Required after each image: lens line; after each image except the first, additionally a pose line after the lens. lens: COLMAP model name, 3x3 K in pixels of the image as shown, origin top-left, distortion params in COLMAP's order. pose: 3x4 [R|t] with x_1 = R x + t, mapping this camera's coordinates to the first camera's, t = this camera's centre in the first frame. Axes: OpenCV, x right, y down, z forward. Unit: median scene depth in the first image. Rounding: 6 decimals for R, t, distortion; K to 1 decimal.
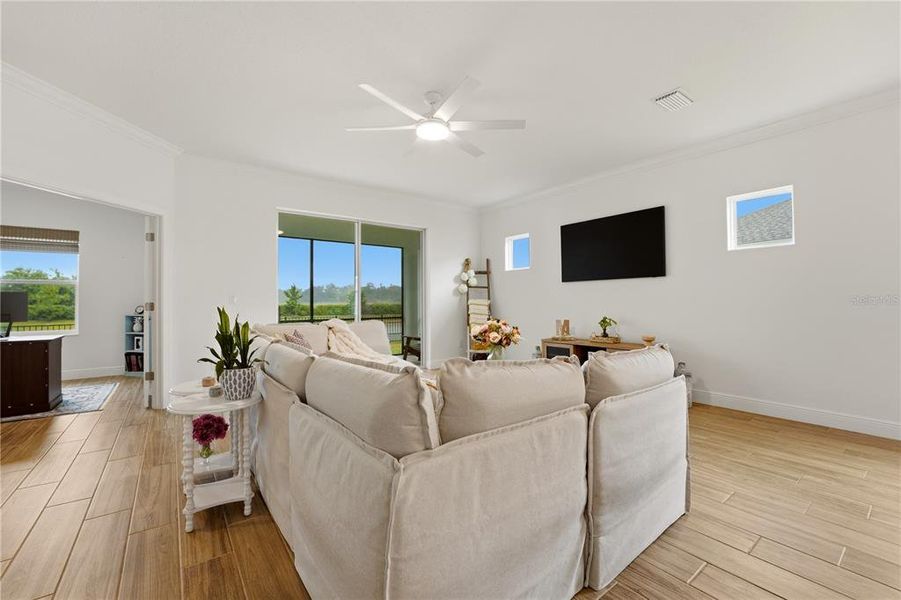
lens RADIAL K [[387.8, 0, 452.0], [0, 387.8, 296.9], [0, 0, 1]] dist [-0.017514, 0.000192]
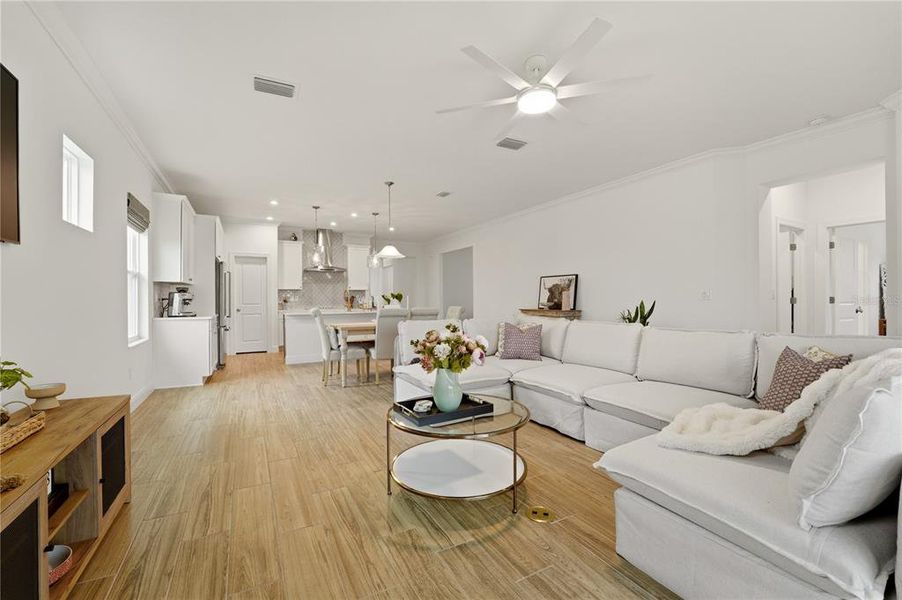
lens RADIAL K [[375.5, 0, 450.5], [0, 375.5, 297.0], [0, 0, 1]] dist [-0.023865, 0.000330]
pose [[-0.992029, 0.007938, 0.125761, 0.021533], [0.006351, 0.999895, -0.013016, 0.007886], [-0.125851, -0.012113, -0.991975, 1.137556]]
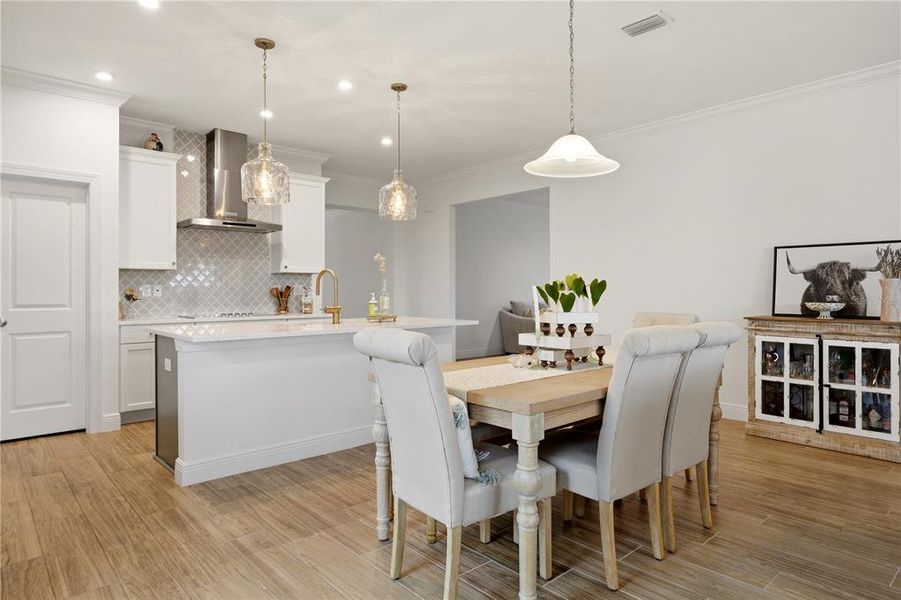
lens RADIAL K [[532.7, 0, 449.9], [0, 532.7, 291.1], [0, 0, 1]] dist [0.003705, -0.001681]
pose [[-0.994233, 0.003316, -0.107193, 0.482873], [0.004389, 0.999943, -0.009774, 0.000285], [0.107155, -0.010188, -0.994190, 0.612812]]
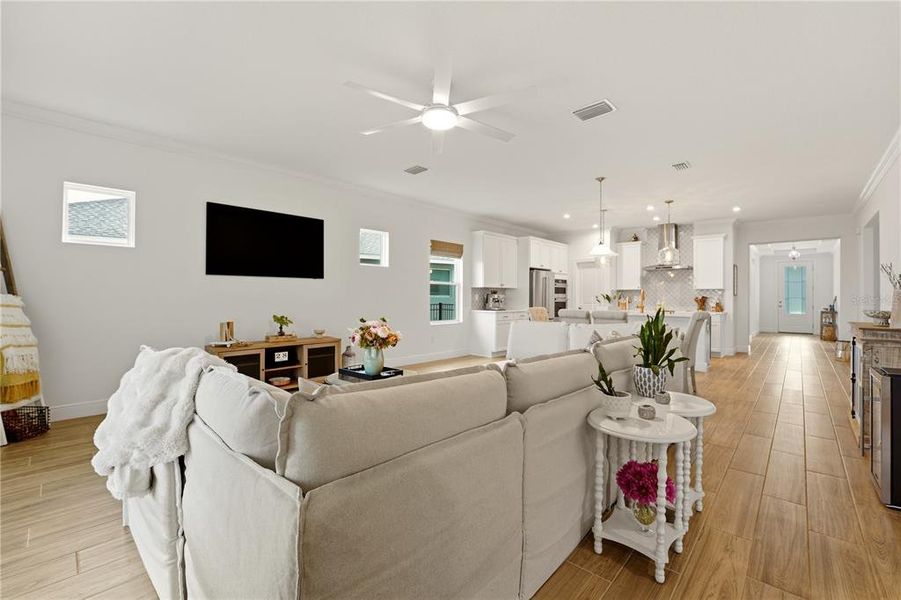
lens RADIAL K [[387.8, 0, 452.0], [0, 387.8, 296.9], [0, 0, 1]] dist [-0.017514, 0.000192]
pose [[-0.197622, 0.003391, 0.980272, -0.611059], [-0.015316, 0.999861, -0.006547, 0.004236], [-0.980159, -0.016308, -0.197542, 0.720054]]
